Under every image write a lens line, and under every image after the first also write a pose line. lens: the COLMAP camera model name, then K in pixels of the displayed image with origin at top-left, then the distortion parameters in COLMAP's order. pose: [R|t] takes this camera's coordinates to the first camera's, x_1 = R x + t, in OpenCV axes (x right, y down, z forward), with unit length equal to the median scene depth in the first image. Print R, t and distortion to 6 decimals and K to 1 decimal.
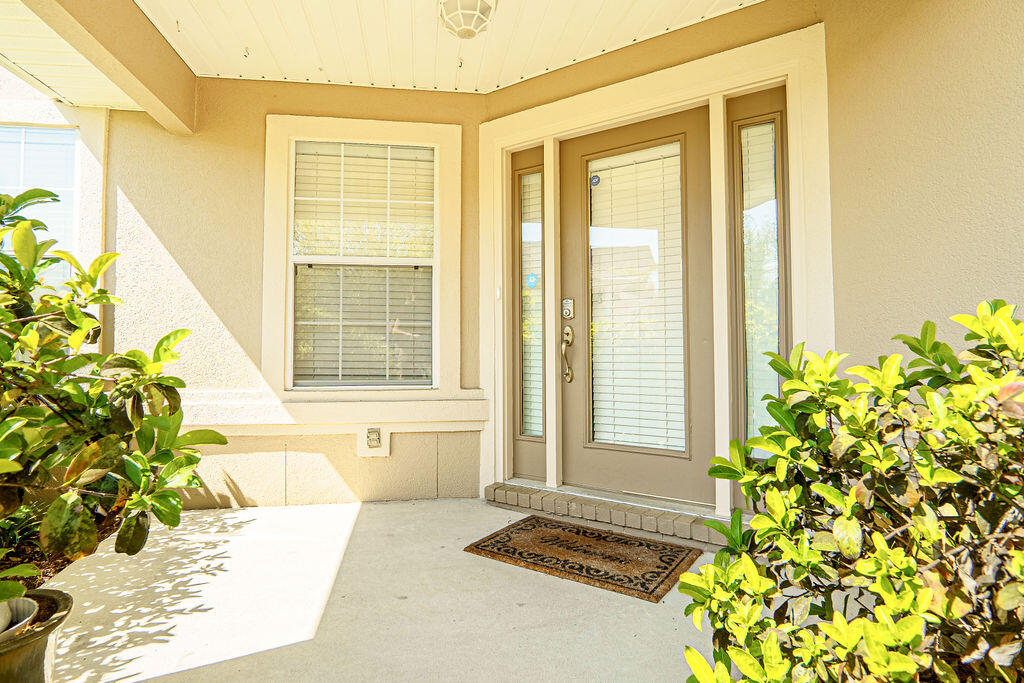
lens RADIAL K [[548.7, 0, 510.6], [0, 548.7, 340.8], [0, 0, 1]] dist [-0.015172, 0.004319]
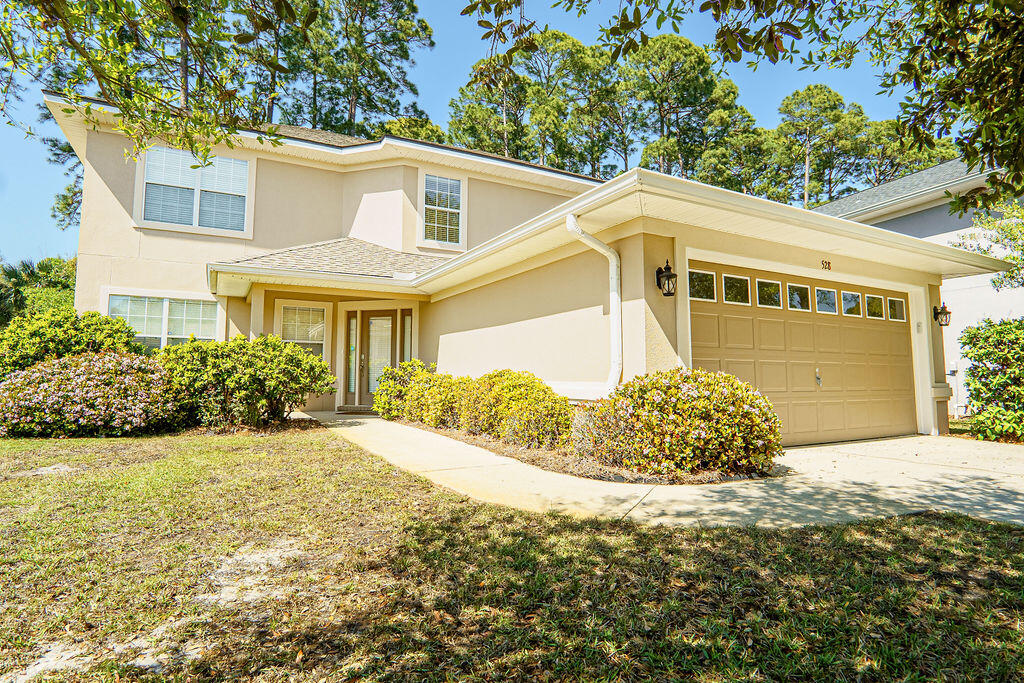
lens RADIAL K [[548.7, 0, 512.9], [0, 548.7, 336.6], [0, 0, 1]] dist [-0.015172, 0.004319]
pose [[0.947656, 0.027838, 0.318078, -0.110656], [-0.008756, 0.998083, -0.061265, 0.021296], [-0.319174, 0.055273, 0.946083, -2.770339]]
